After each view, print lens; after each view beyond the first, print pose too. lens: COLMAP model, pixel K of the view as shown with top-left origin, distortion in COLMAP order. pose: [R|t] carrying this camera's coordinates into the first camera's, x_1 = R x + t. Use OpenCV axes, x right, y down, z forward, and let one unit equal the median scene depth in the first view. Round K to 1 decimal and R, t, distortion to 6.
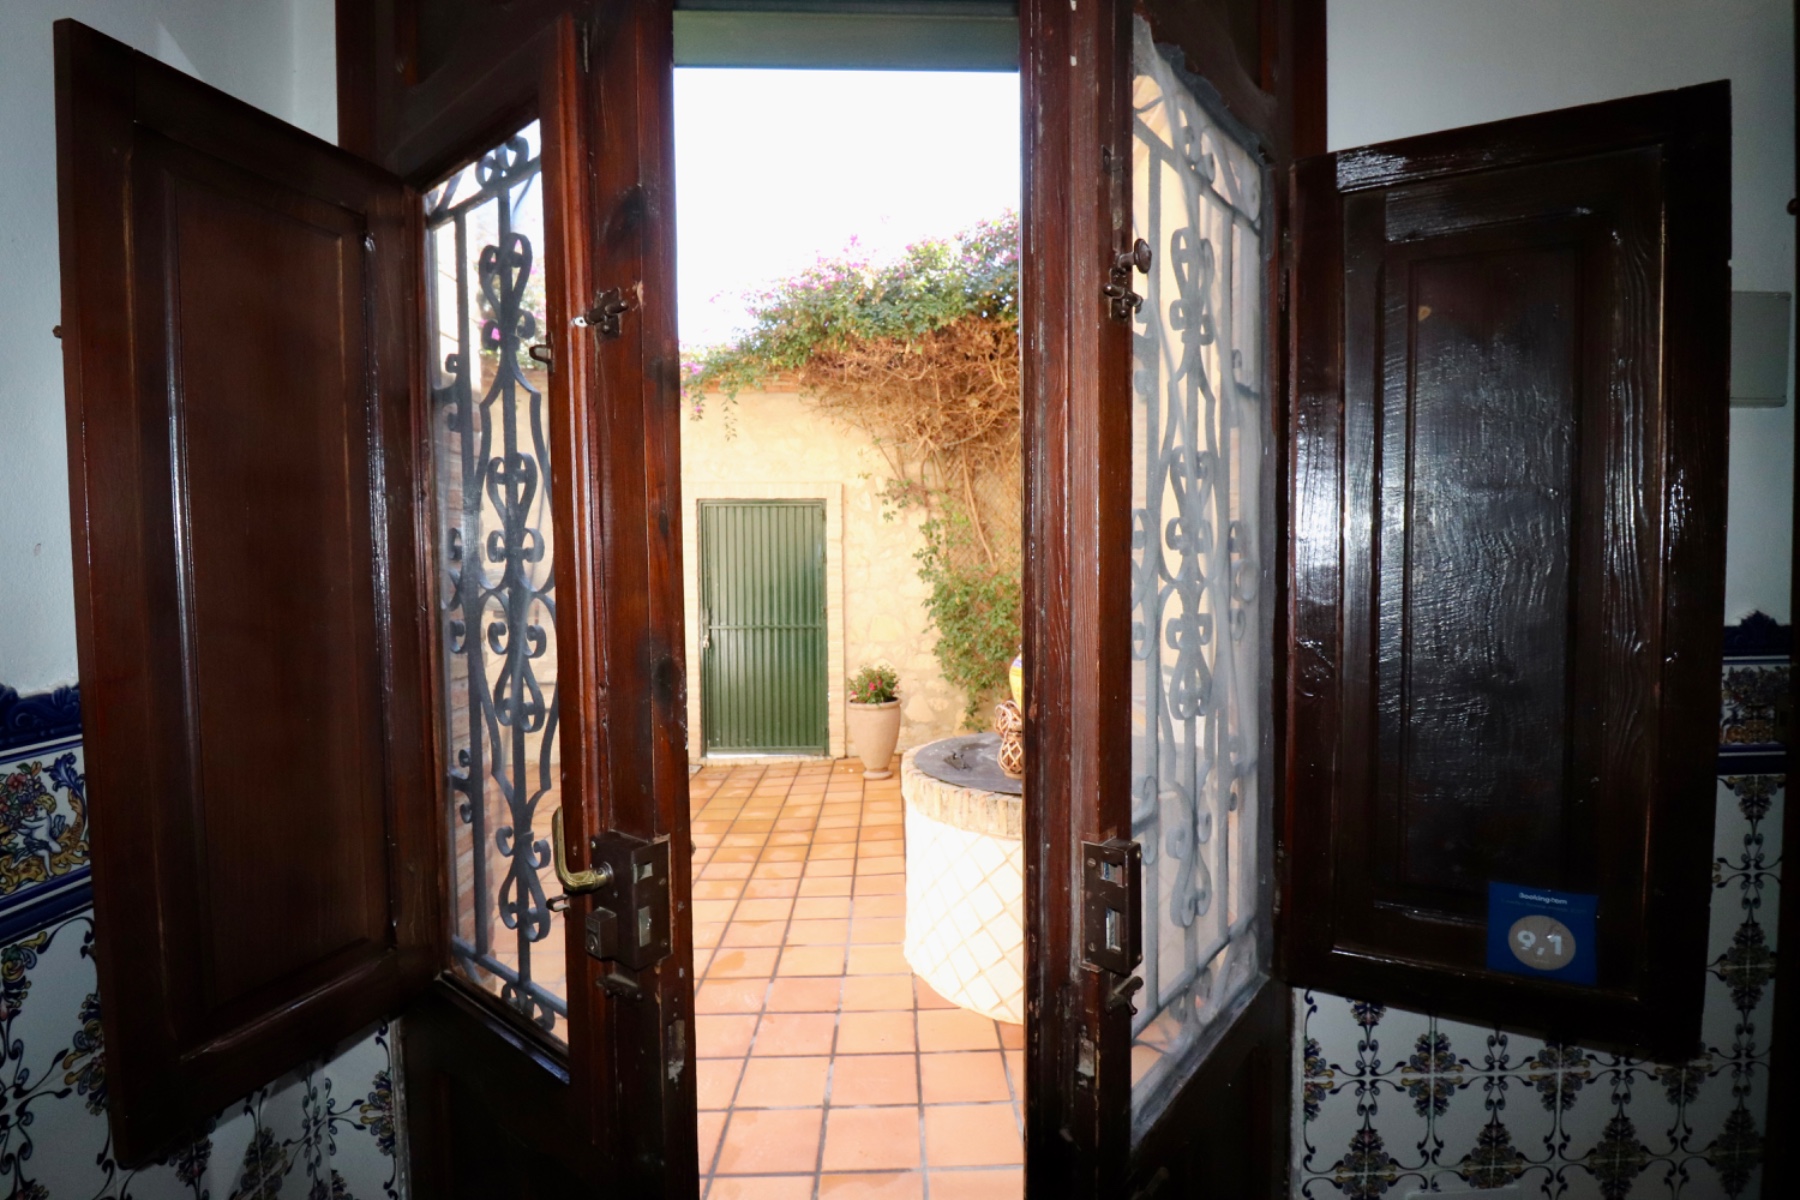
lens RADIAL K [[838.9, 0, 901.2], [0, 838.9, 597.8], [0, 0, 1]] dist [-0.009354, -0.007105]
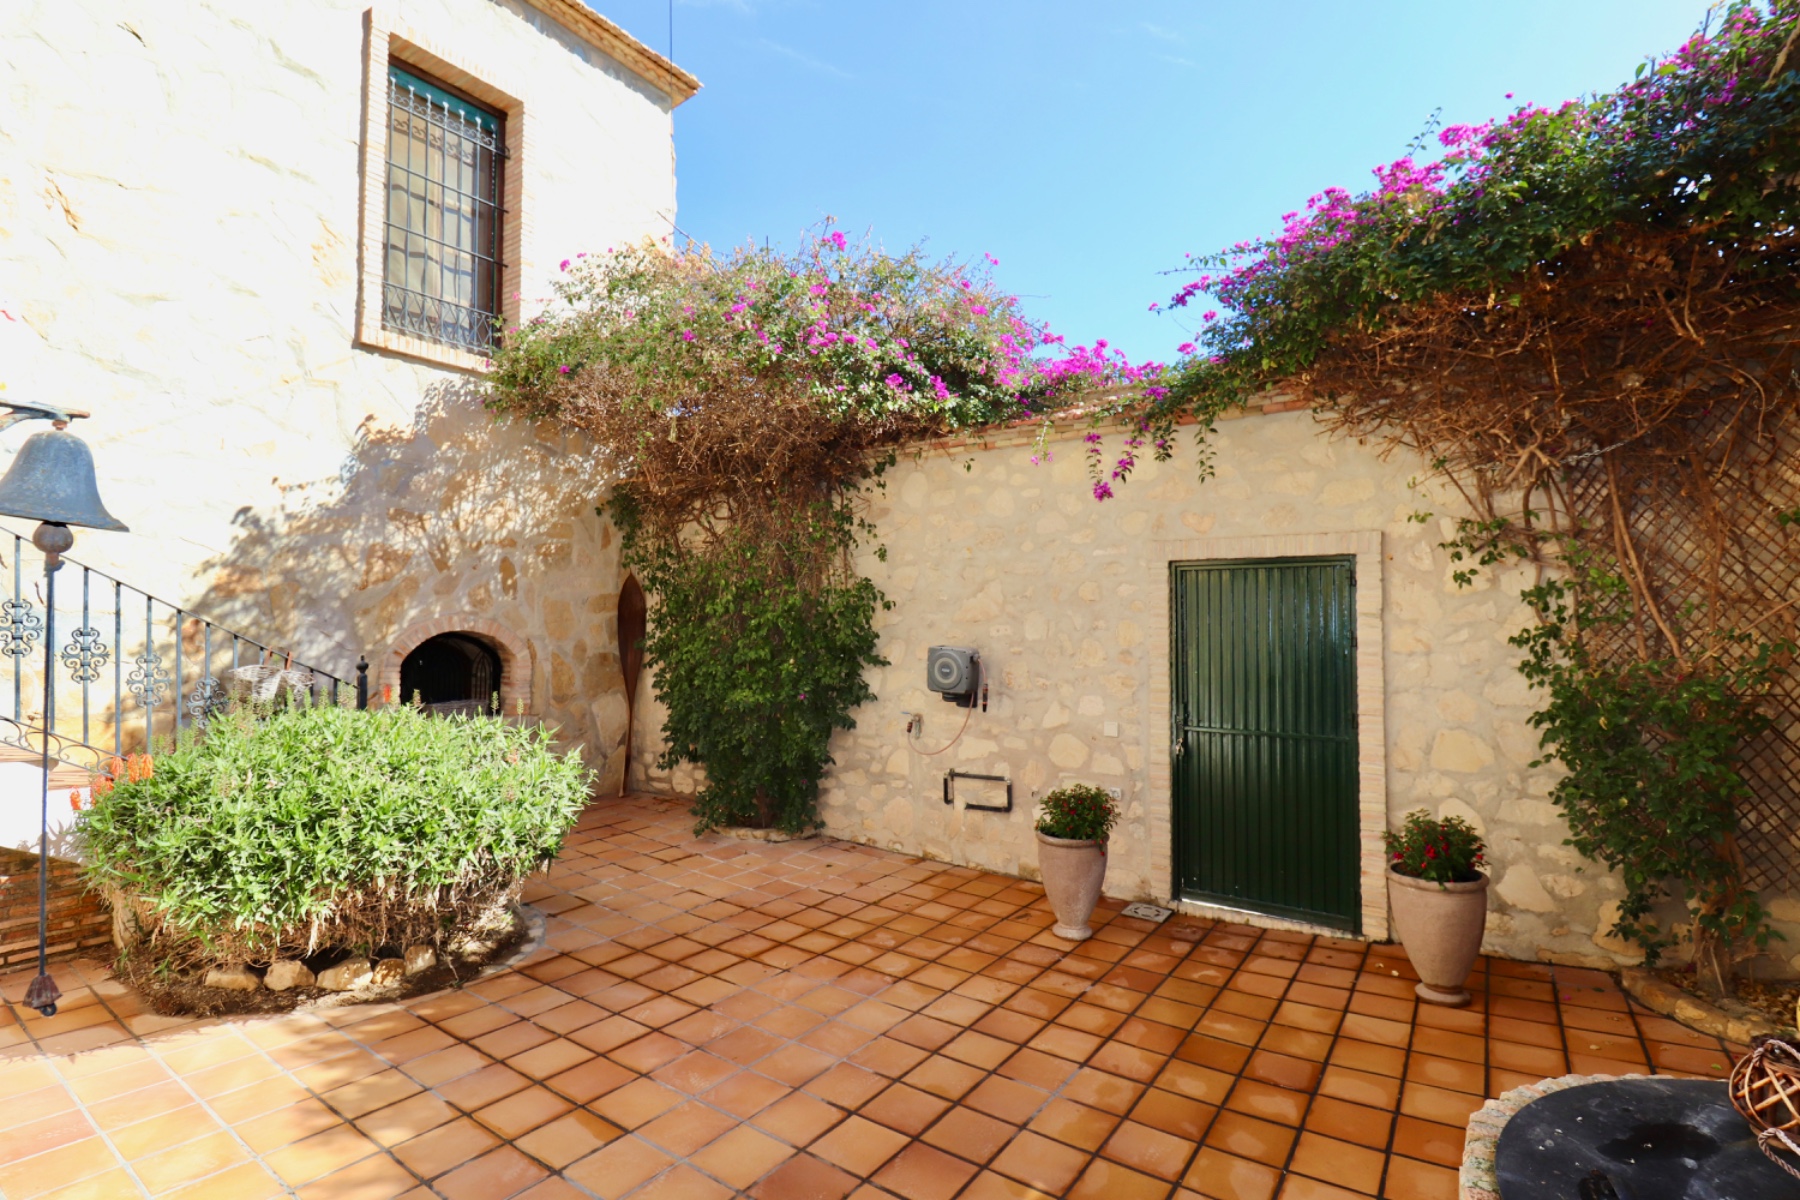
lens RADIAL K [[838.9, 0, 909.6], [0, 838.9, 601.2], [0, 0, 1]] dist [-0.009354, -0.007105]
pose [[0.815643, -0.009278, -0.578481, 0.008590], [-0.029255, 0.997931, -0.057253, -0.030600], [0.577815, 0.063622, 0.813684, 0.238403]]
